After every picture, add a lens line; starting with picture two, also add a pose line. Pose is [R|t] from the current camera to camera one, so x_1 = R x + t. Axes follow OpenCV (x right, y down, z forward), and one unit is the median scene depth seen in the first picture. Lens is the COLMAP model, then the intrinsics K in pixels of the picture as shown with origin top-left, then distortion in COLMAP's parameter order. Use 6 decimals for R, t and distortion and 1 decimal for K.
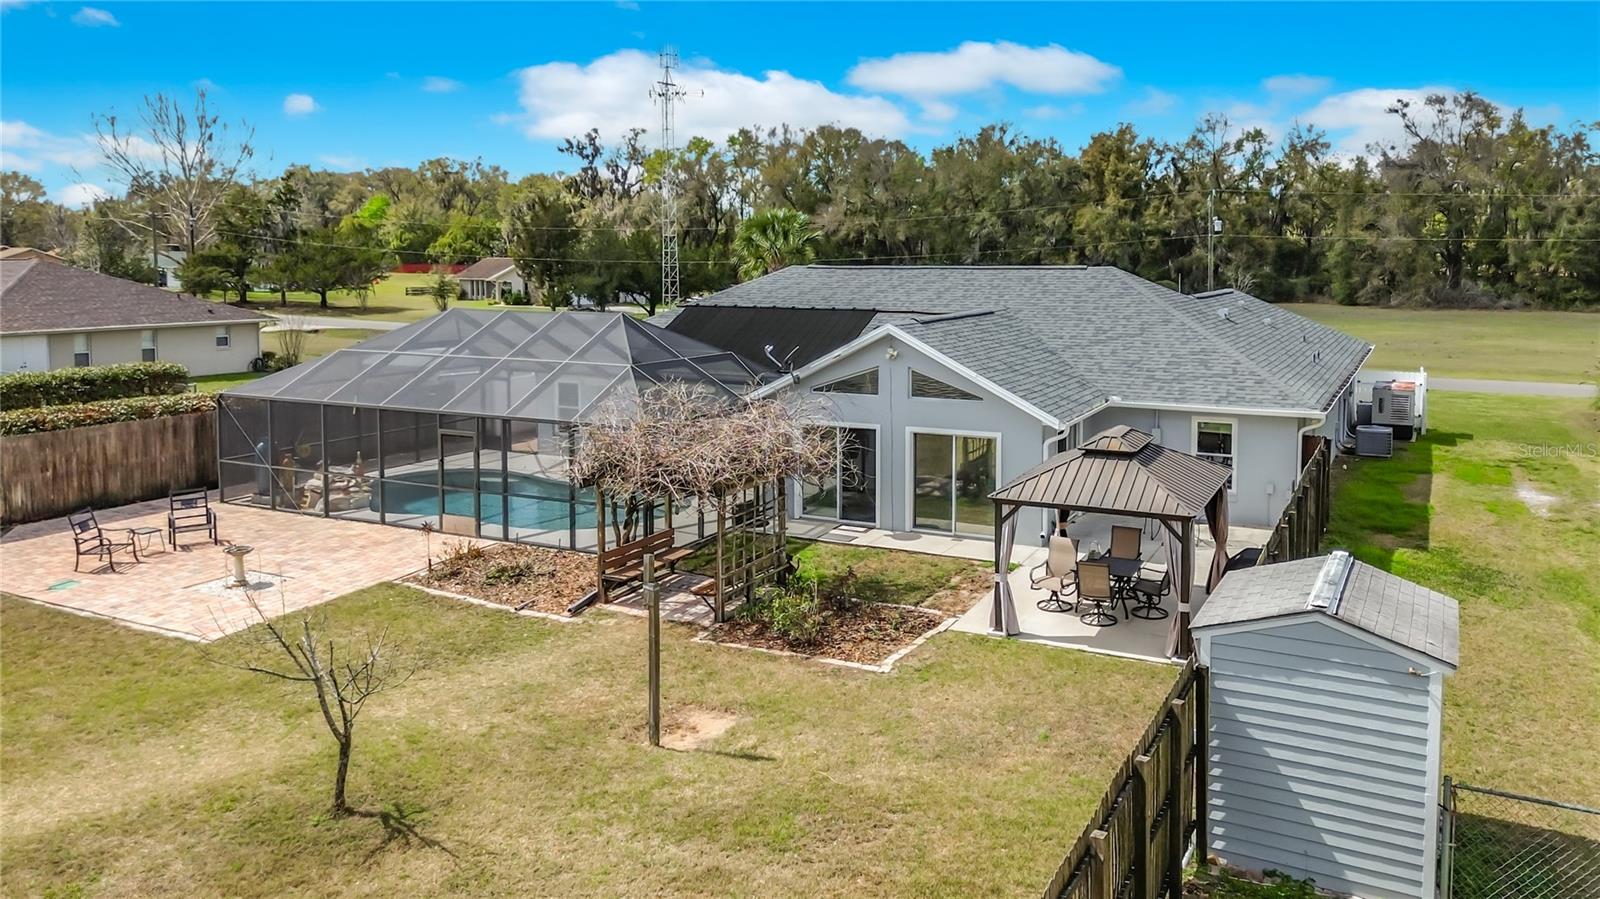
lens RADIAL K [[1182.1, 0, 800.0], [0, 1182.1, 449.5], [0, 0, 1]] dist [0.027961, 0.002122]
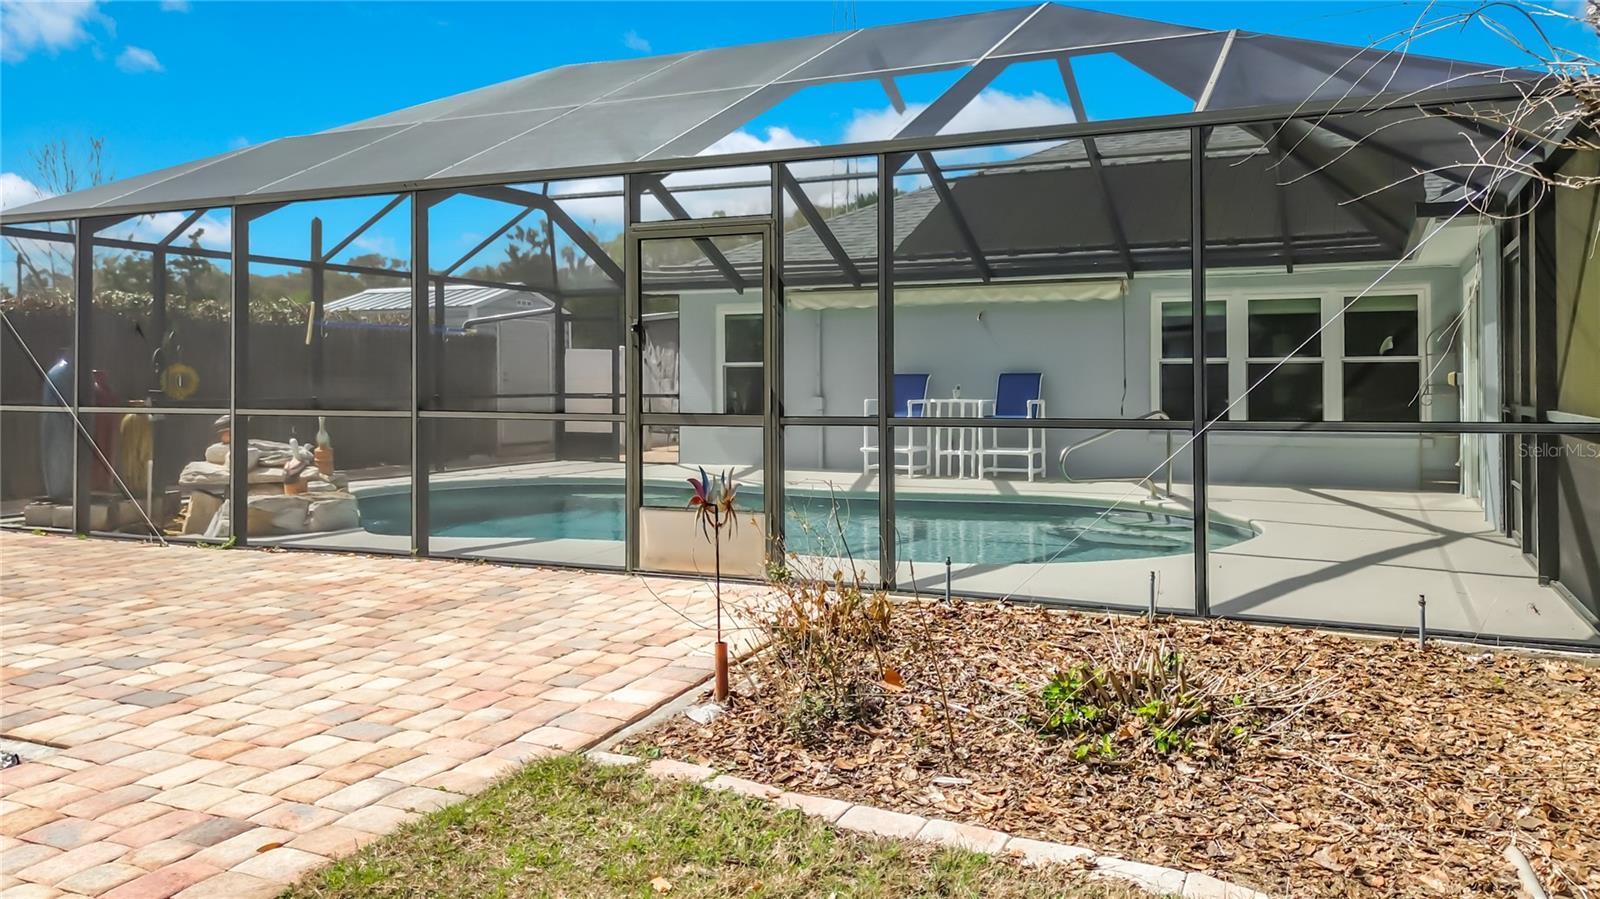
lens RADIAL K [[1182.1, 0, 800.0], [0, 1182.1, 449.5], [0, 0, 1]] dist [0.027961, 0.002122]
pose [[0.997877, -0.001465, 0.065110, -0.285141], [0.008421, 0.994258, -0.106681, 0.072911], [-0.064580, 0.107003, 0.992159, 0.710146]]
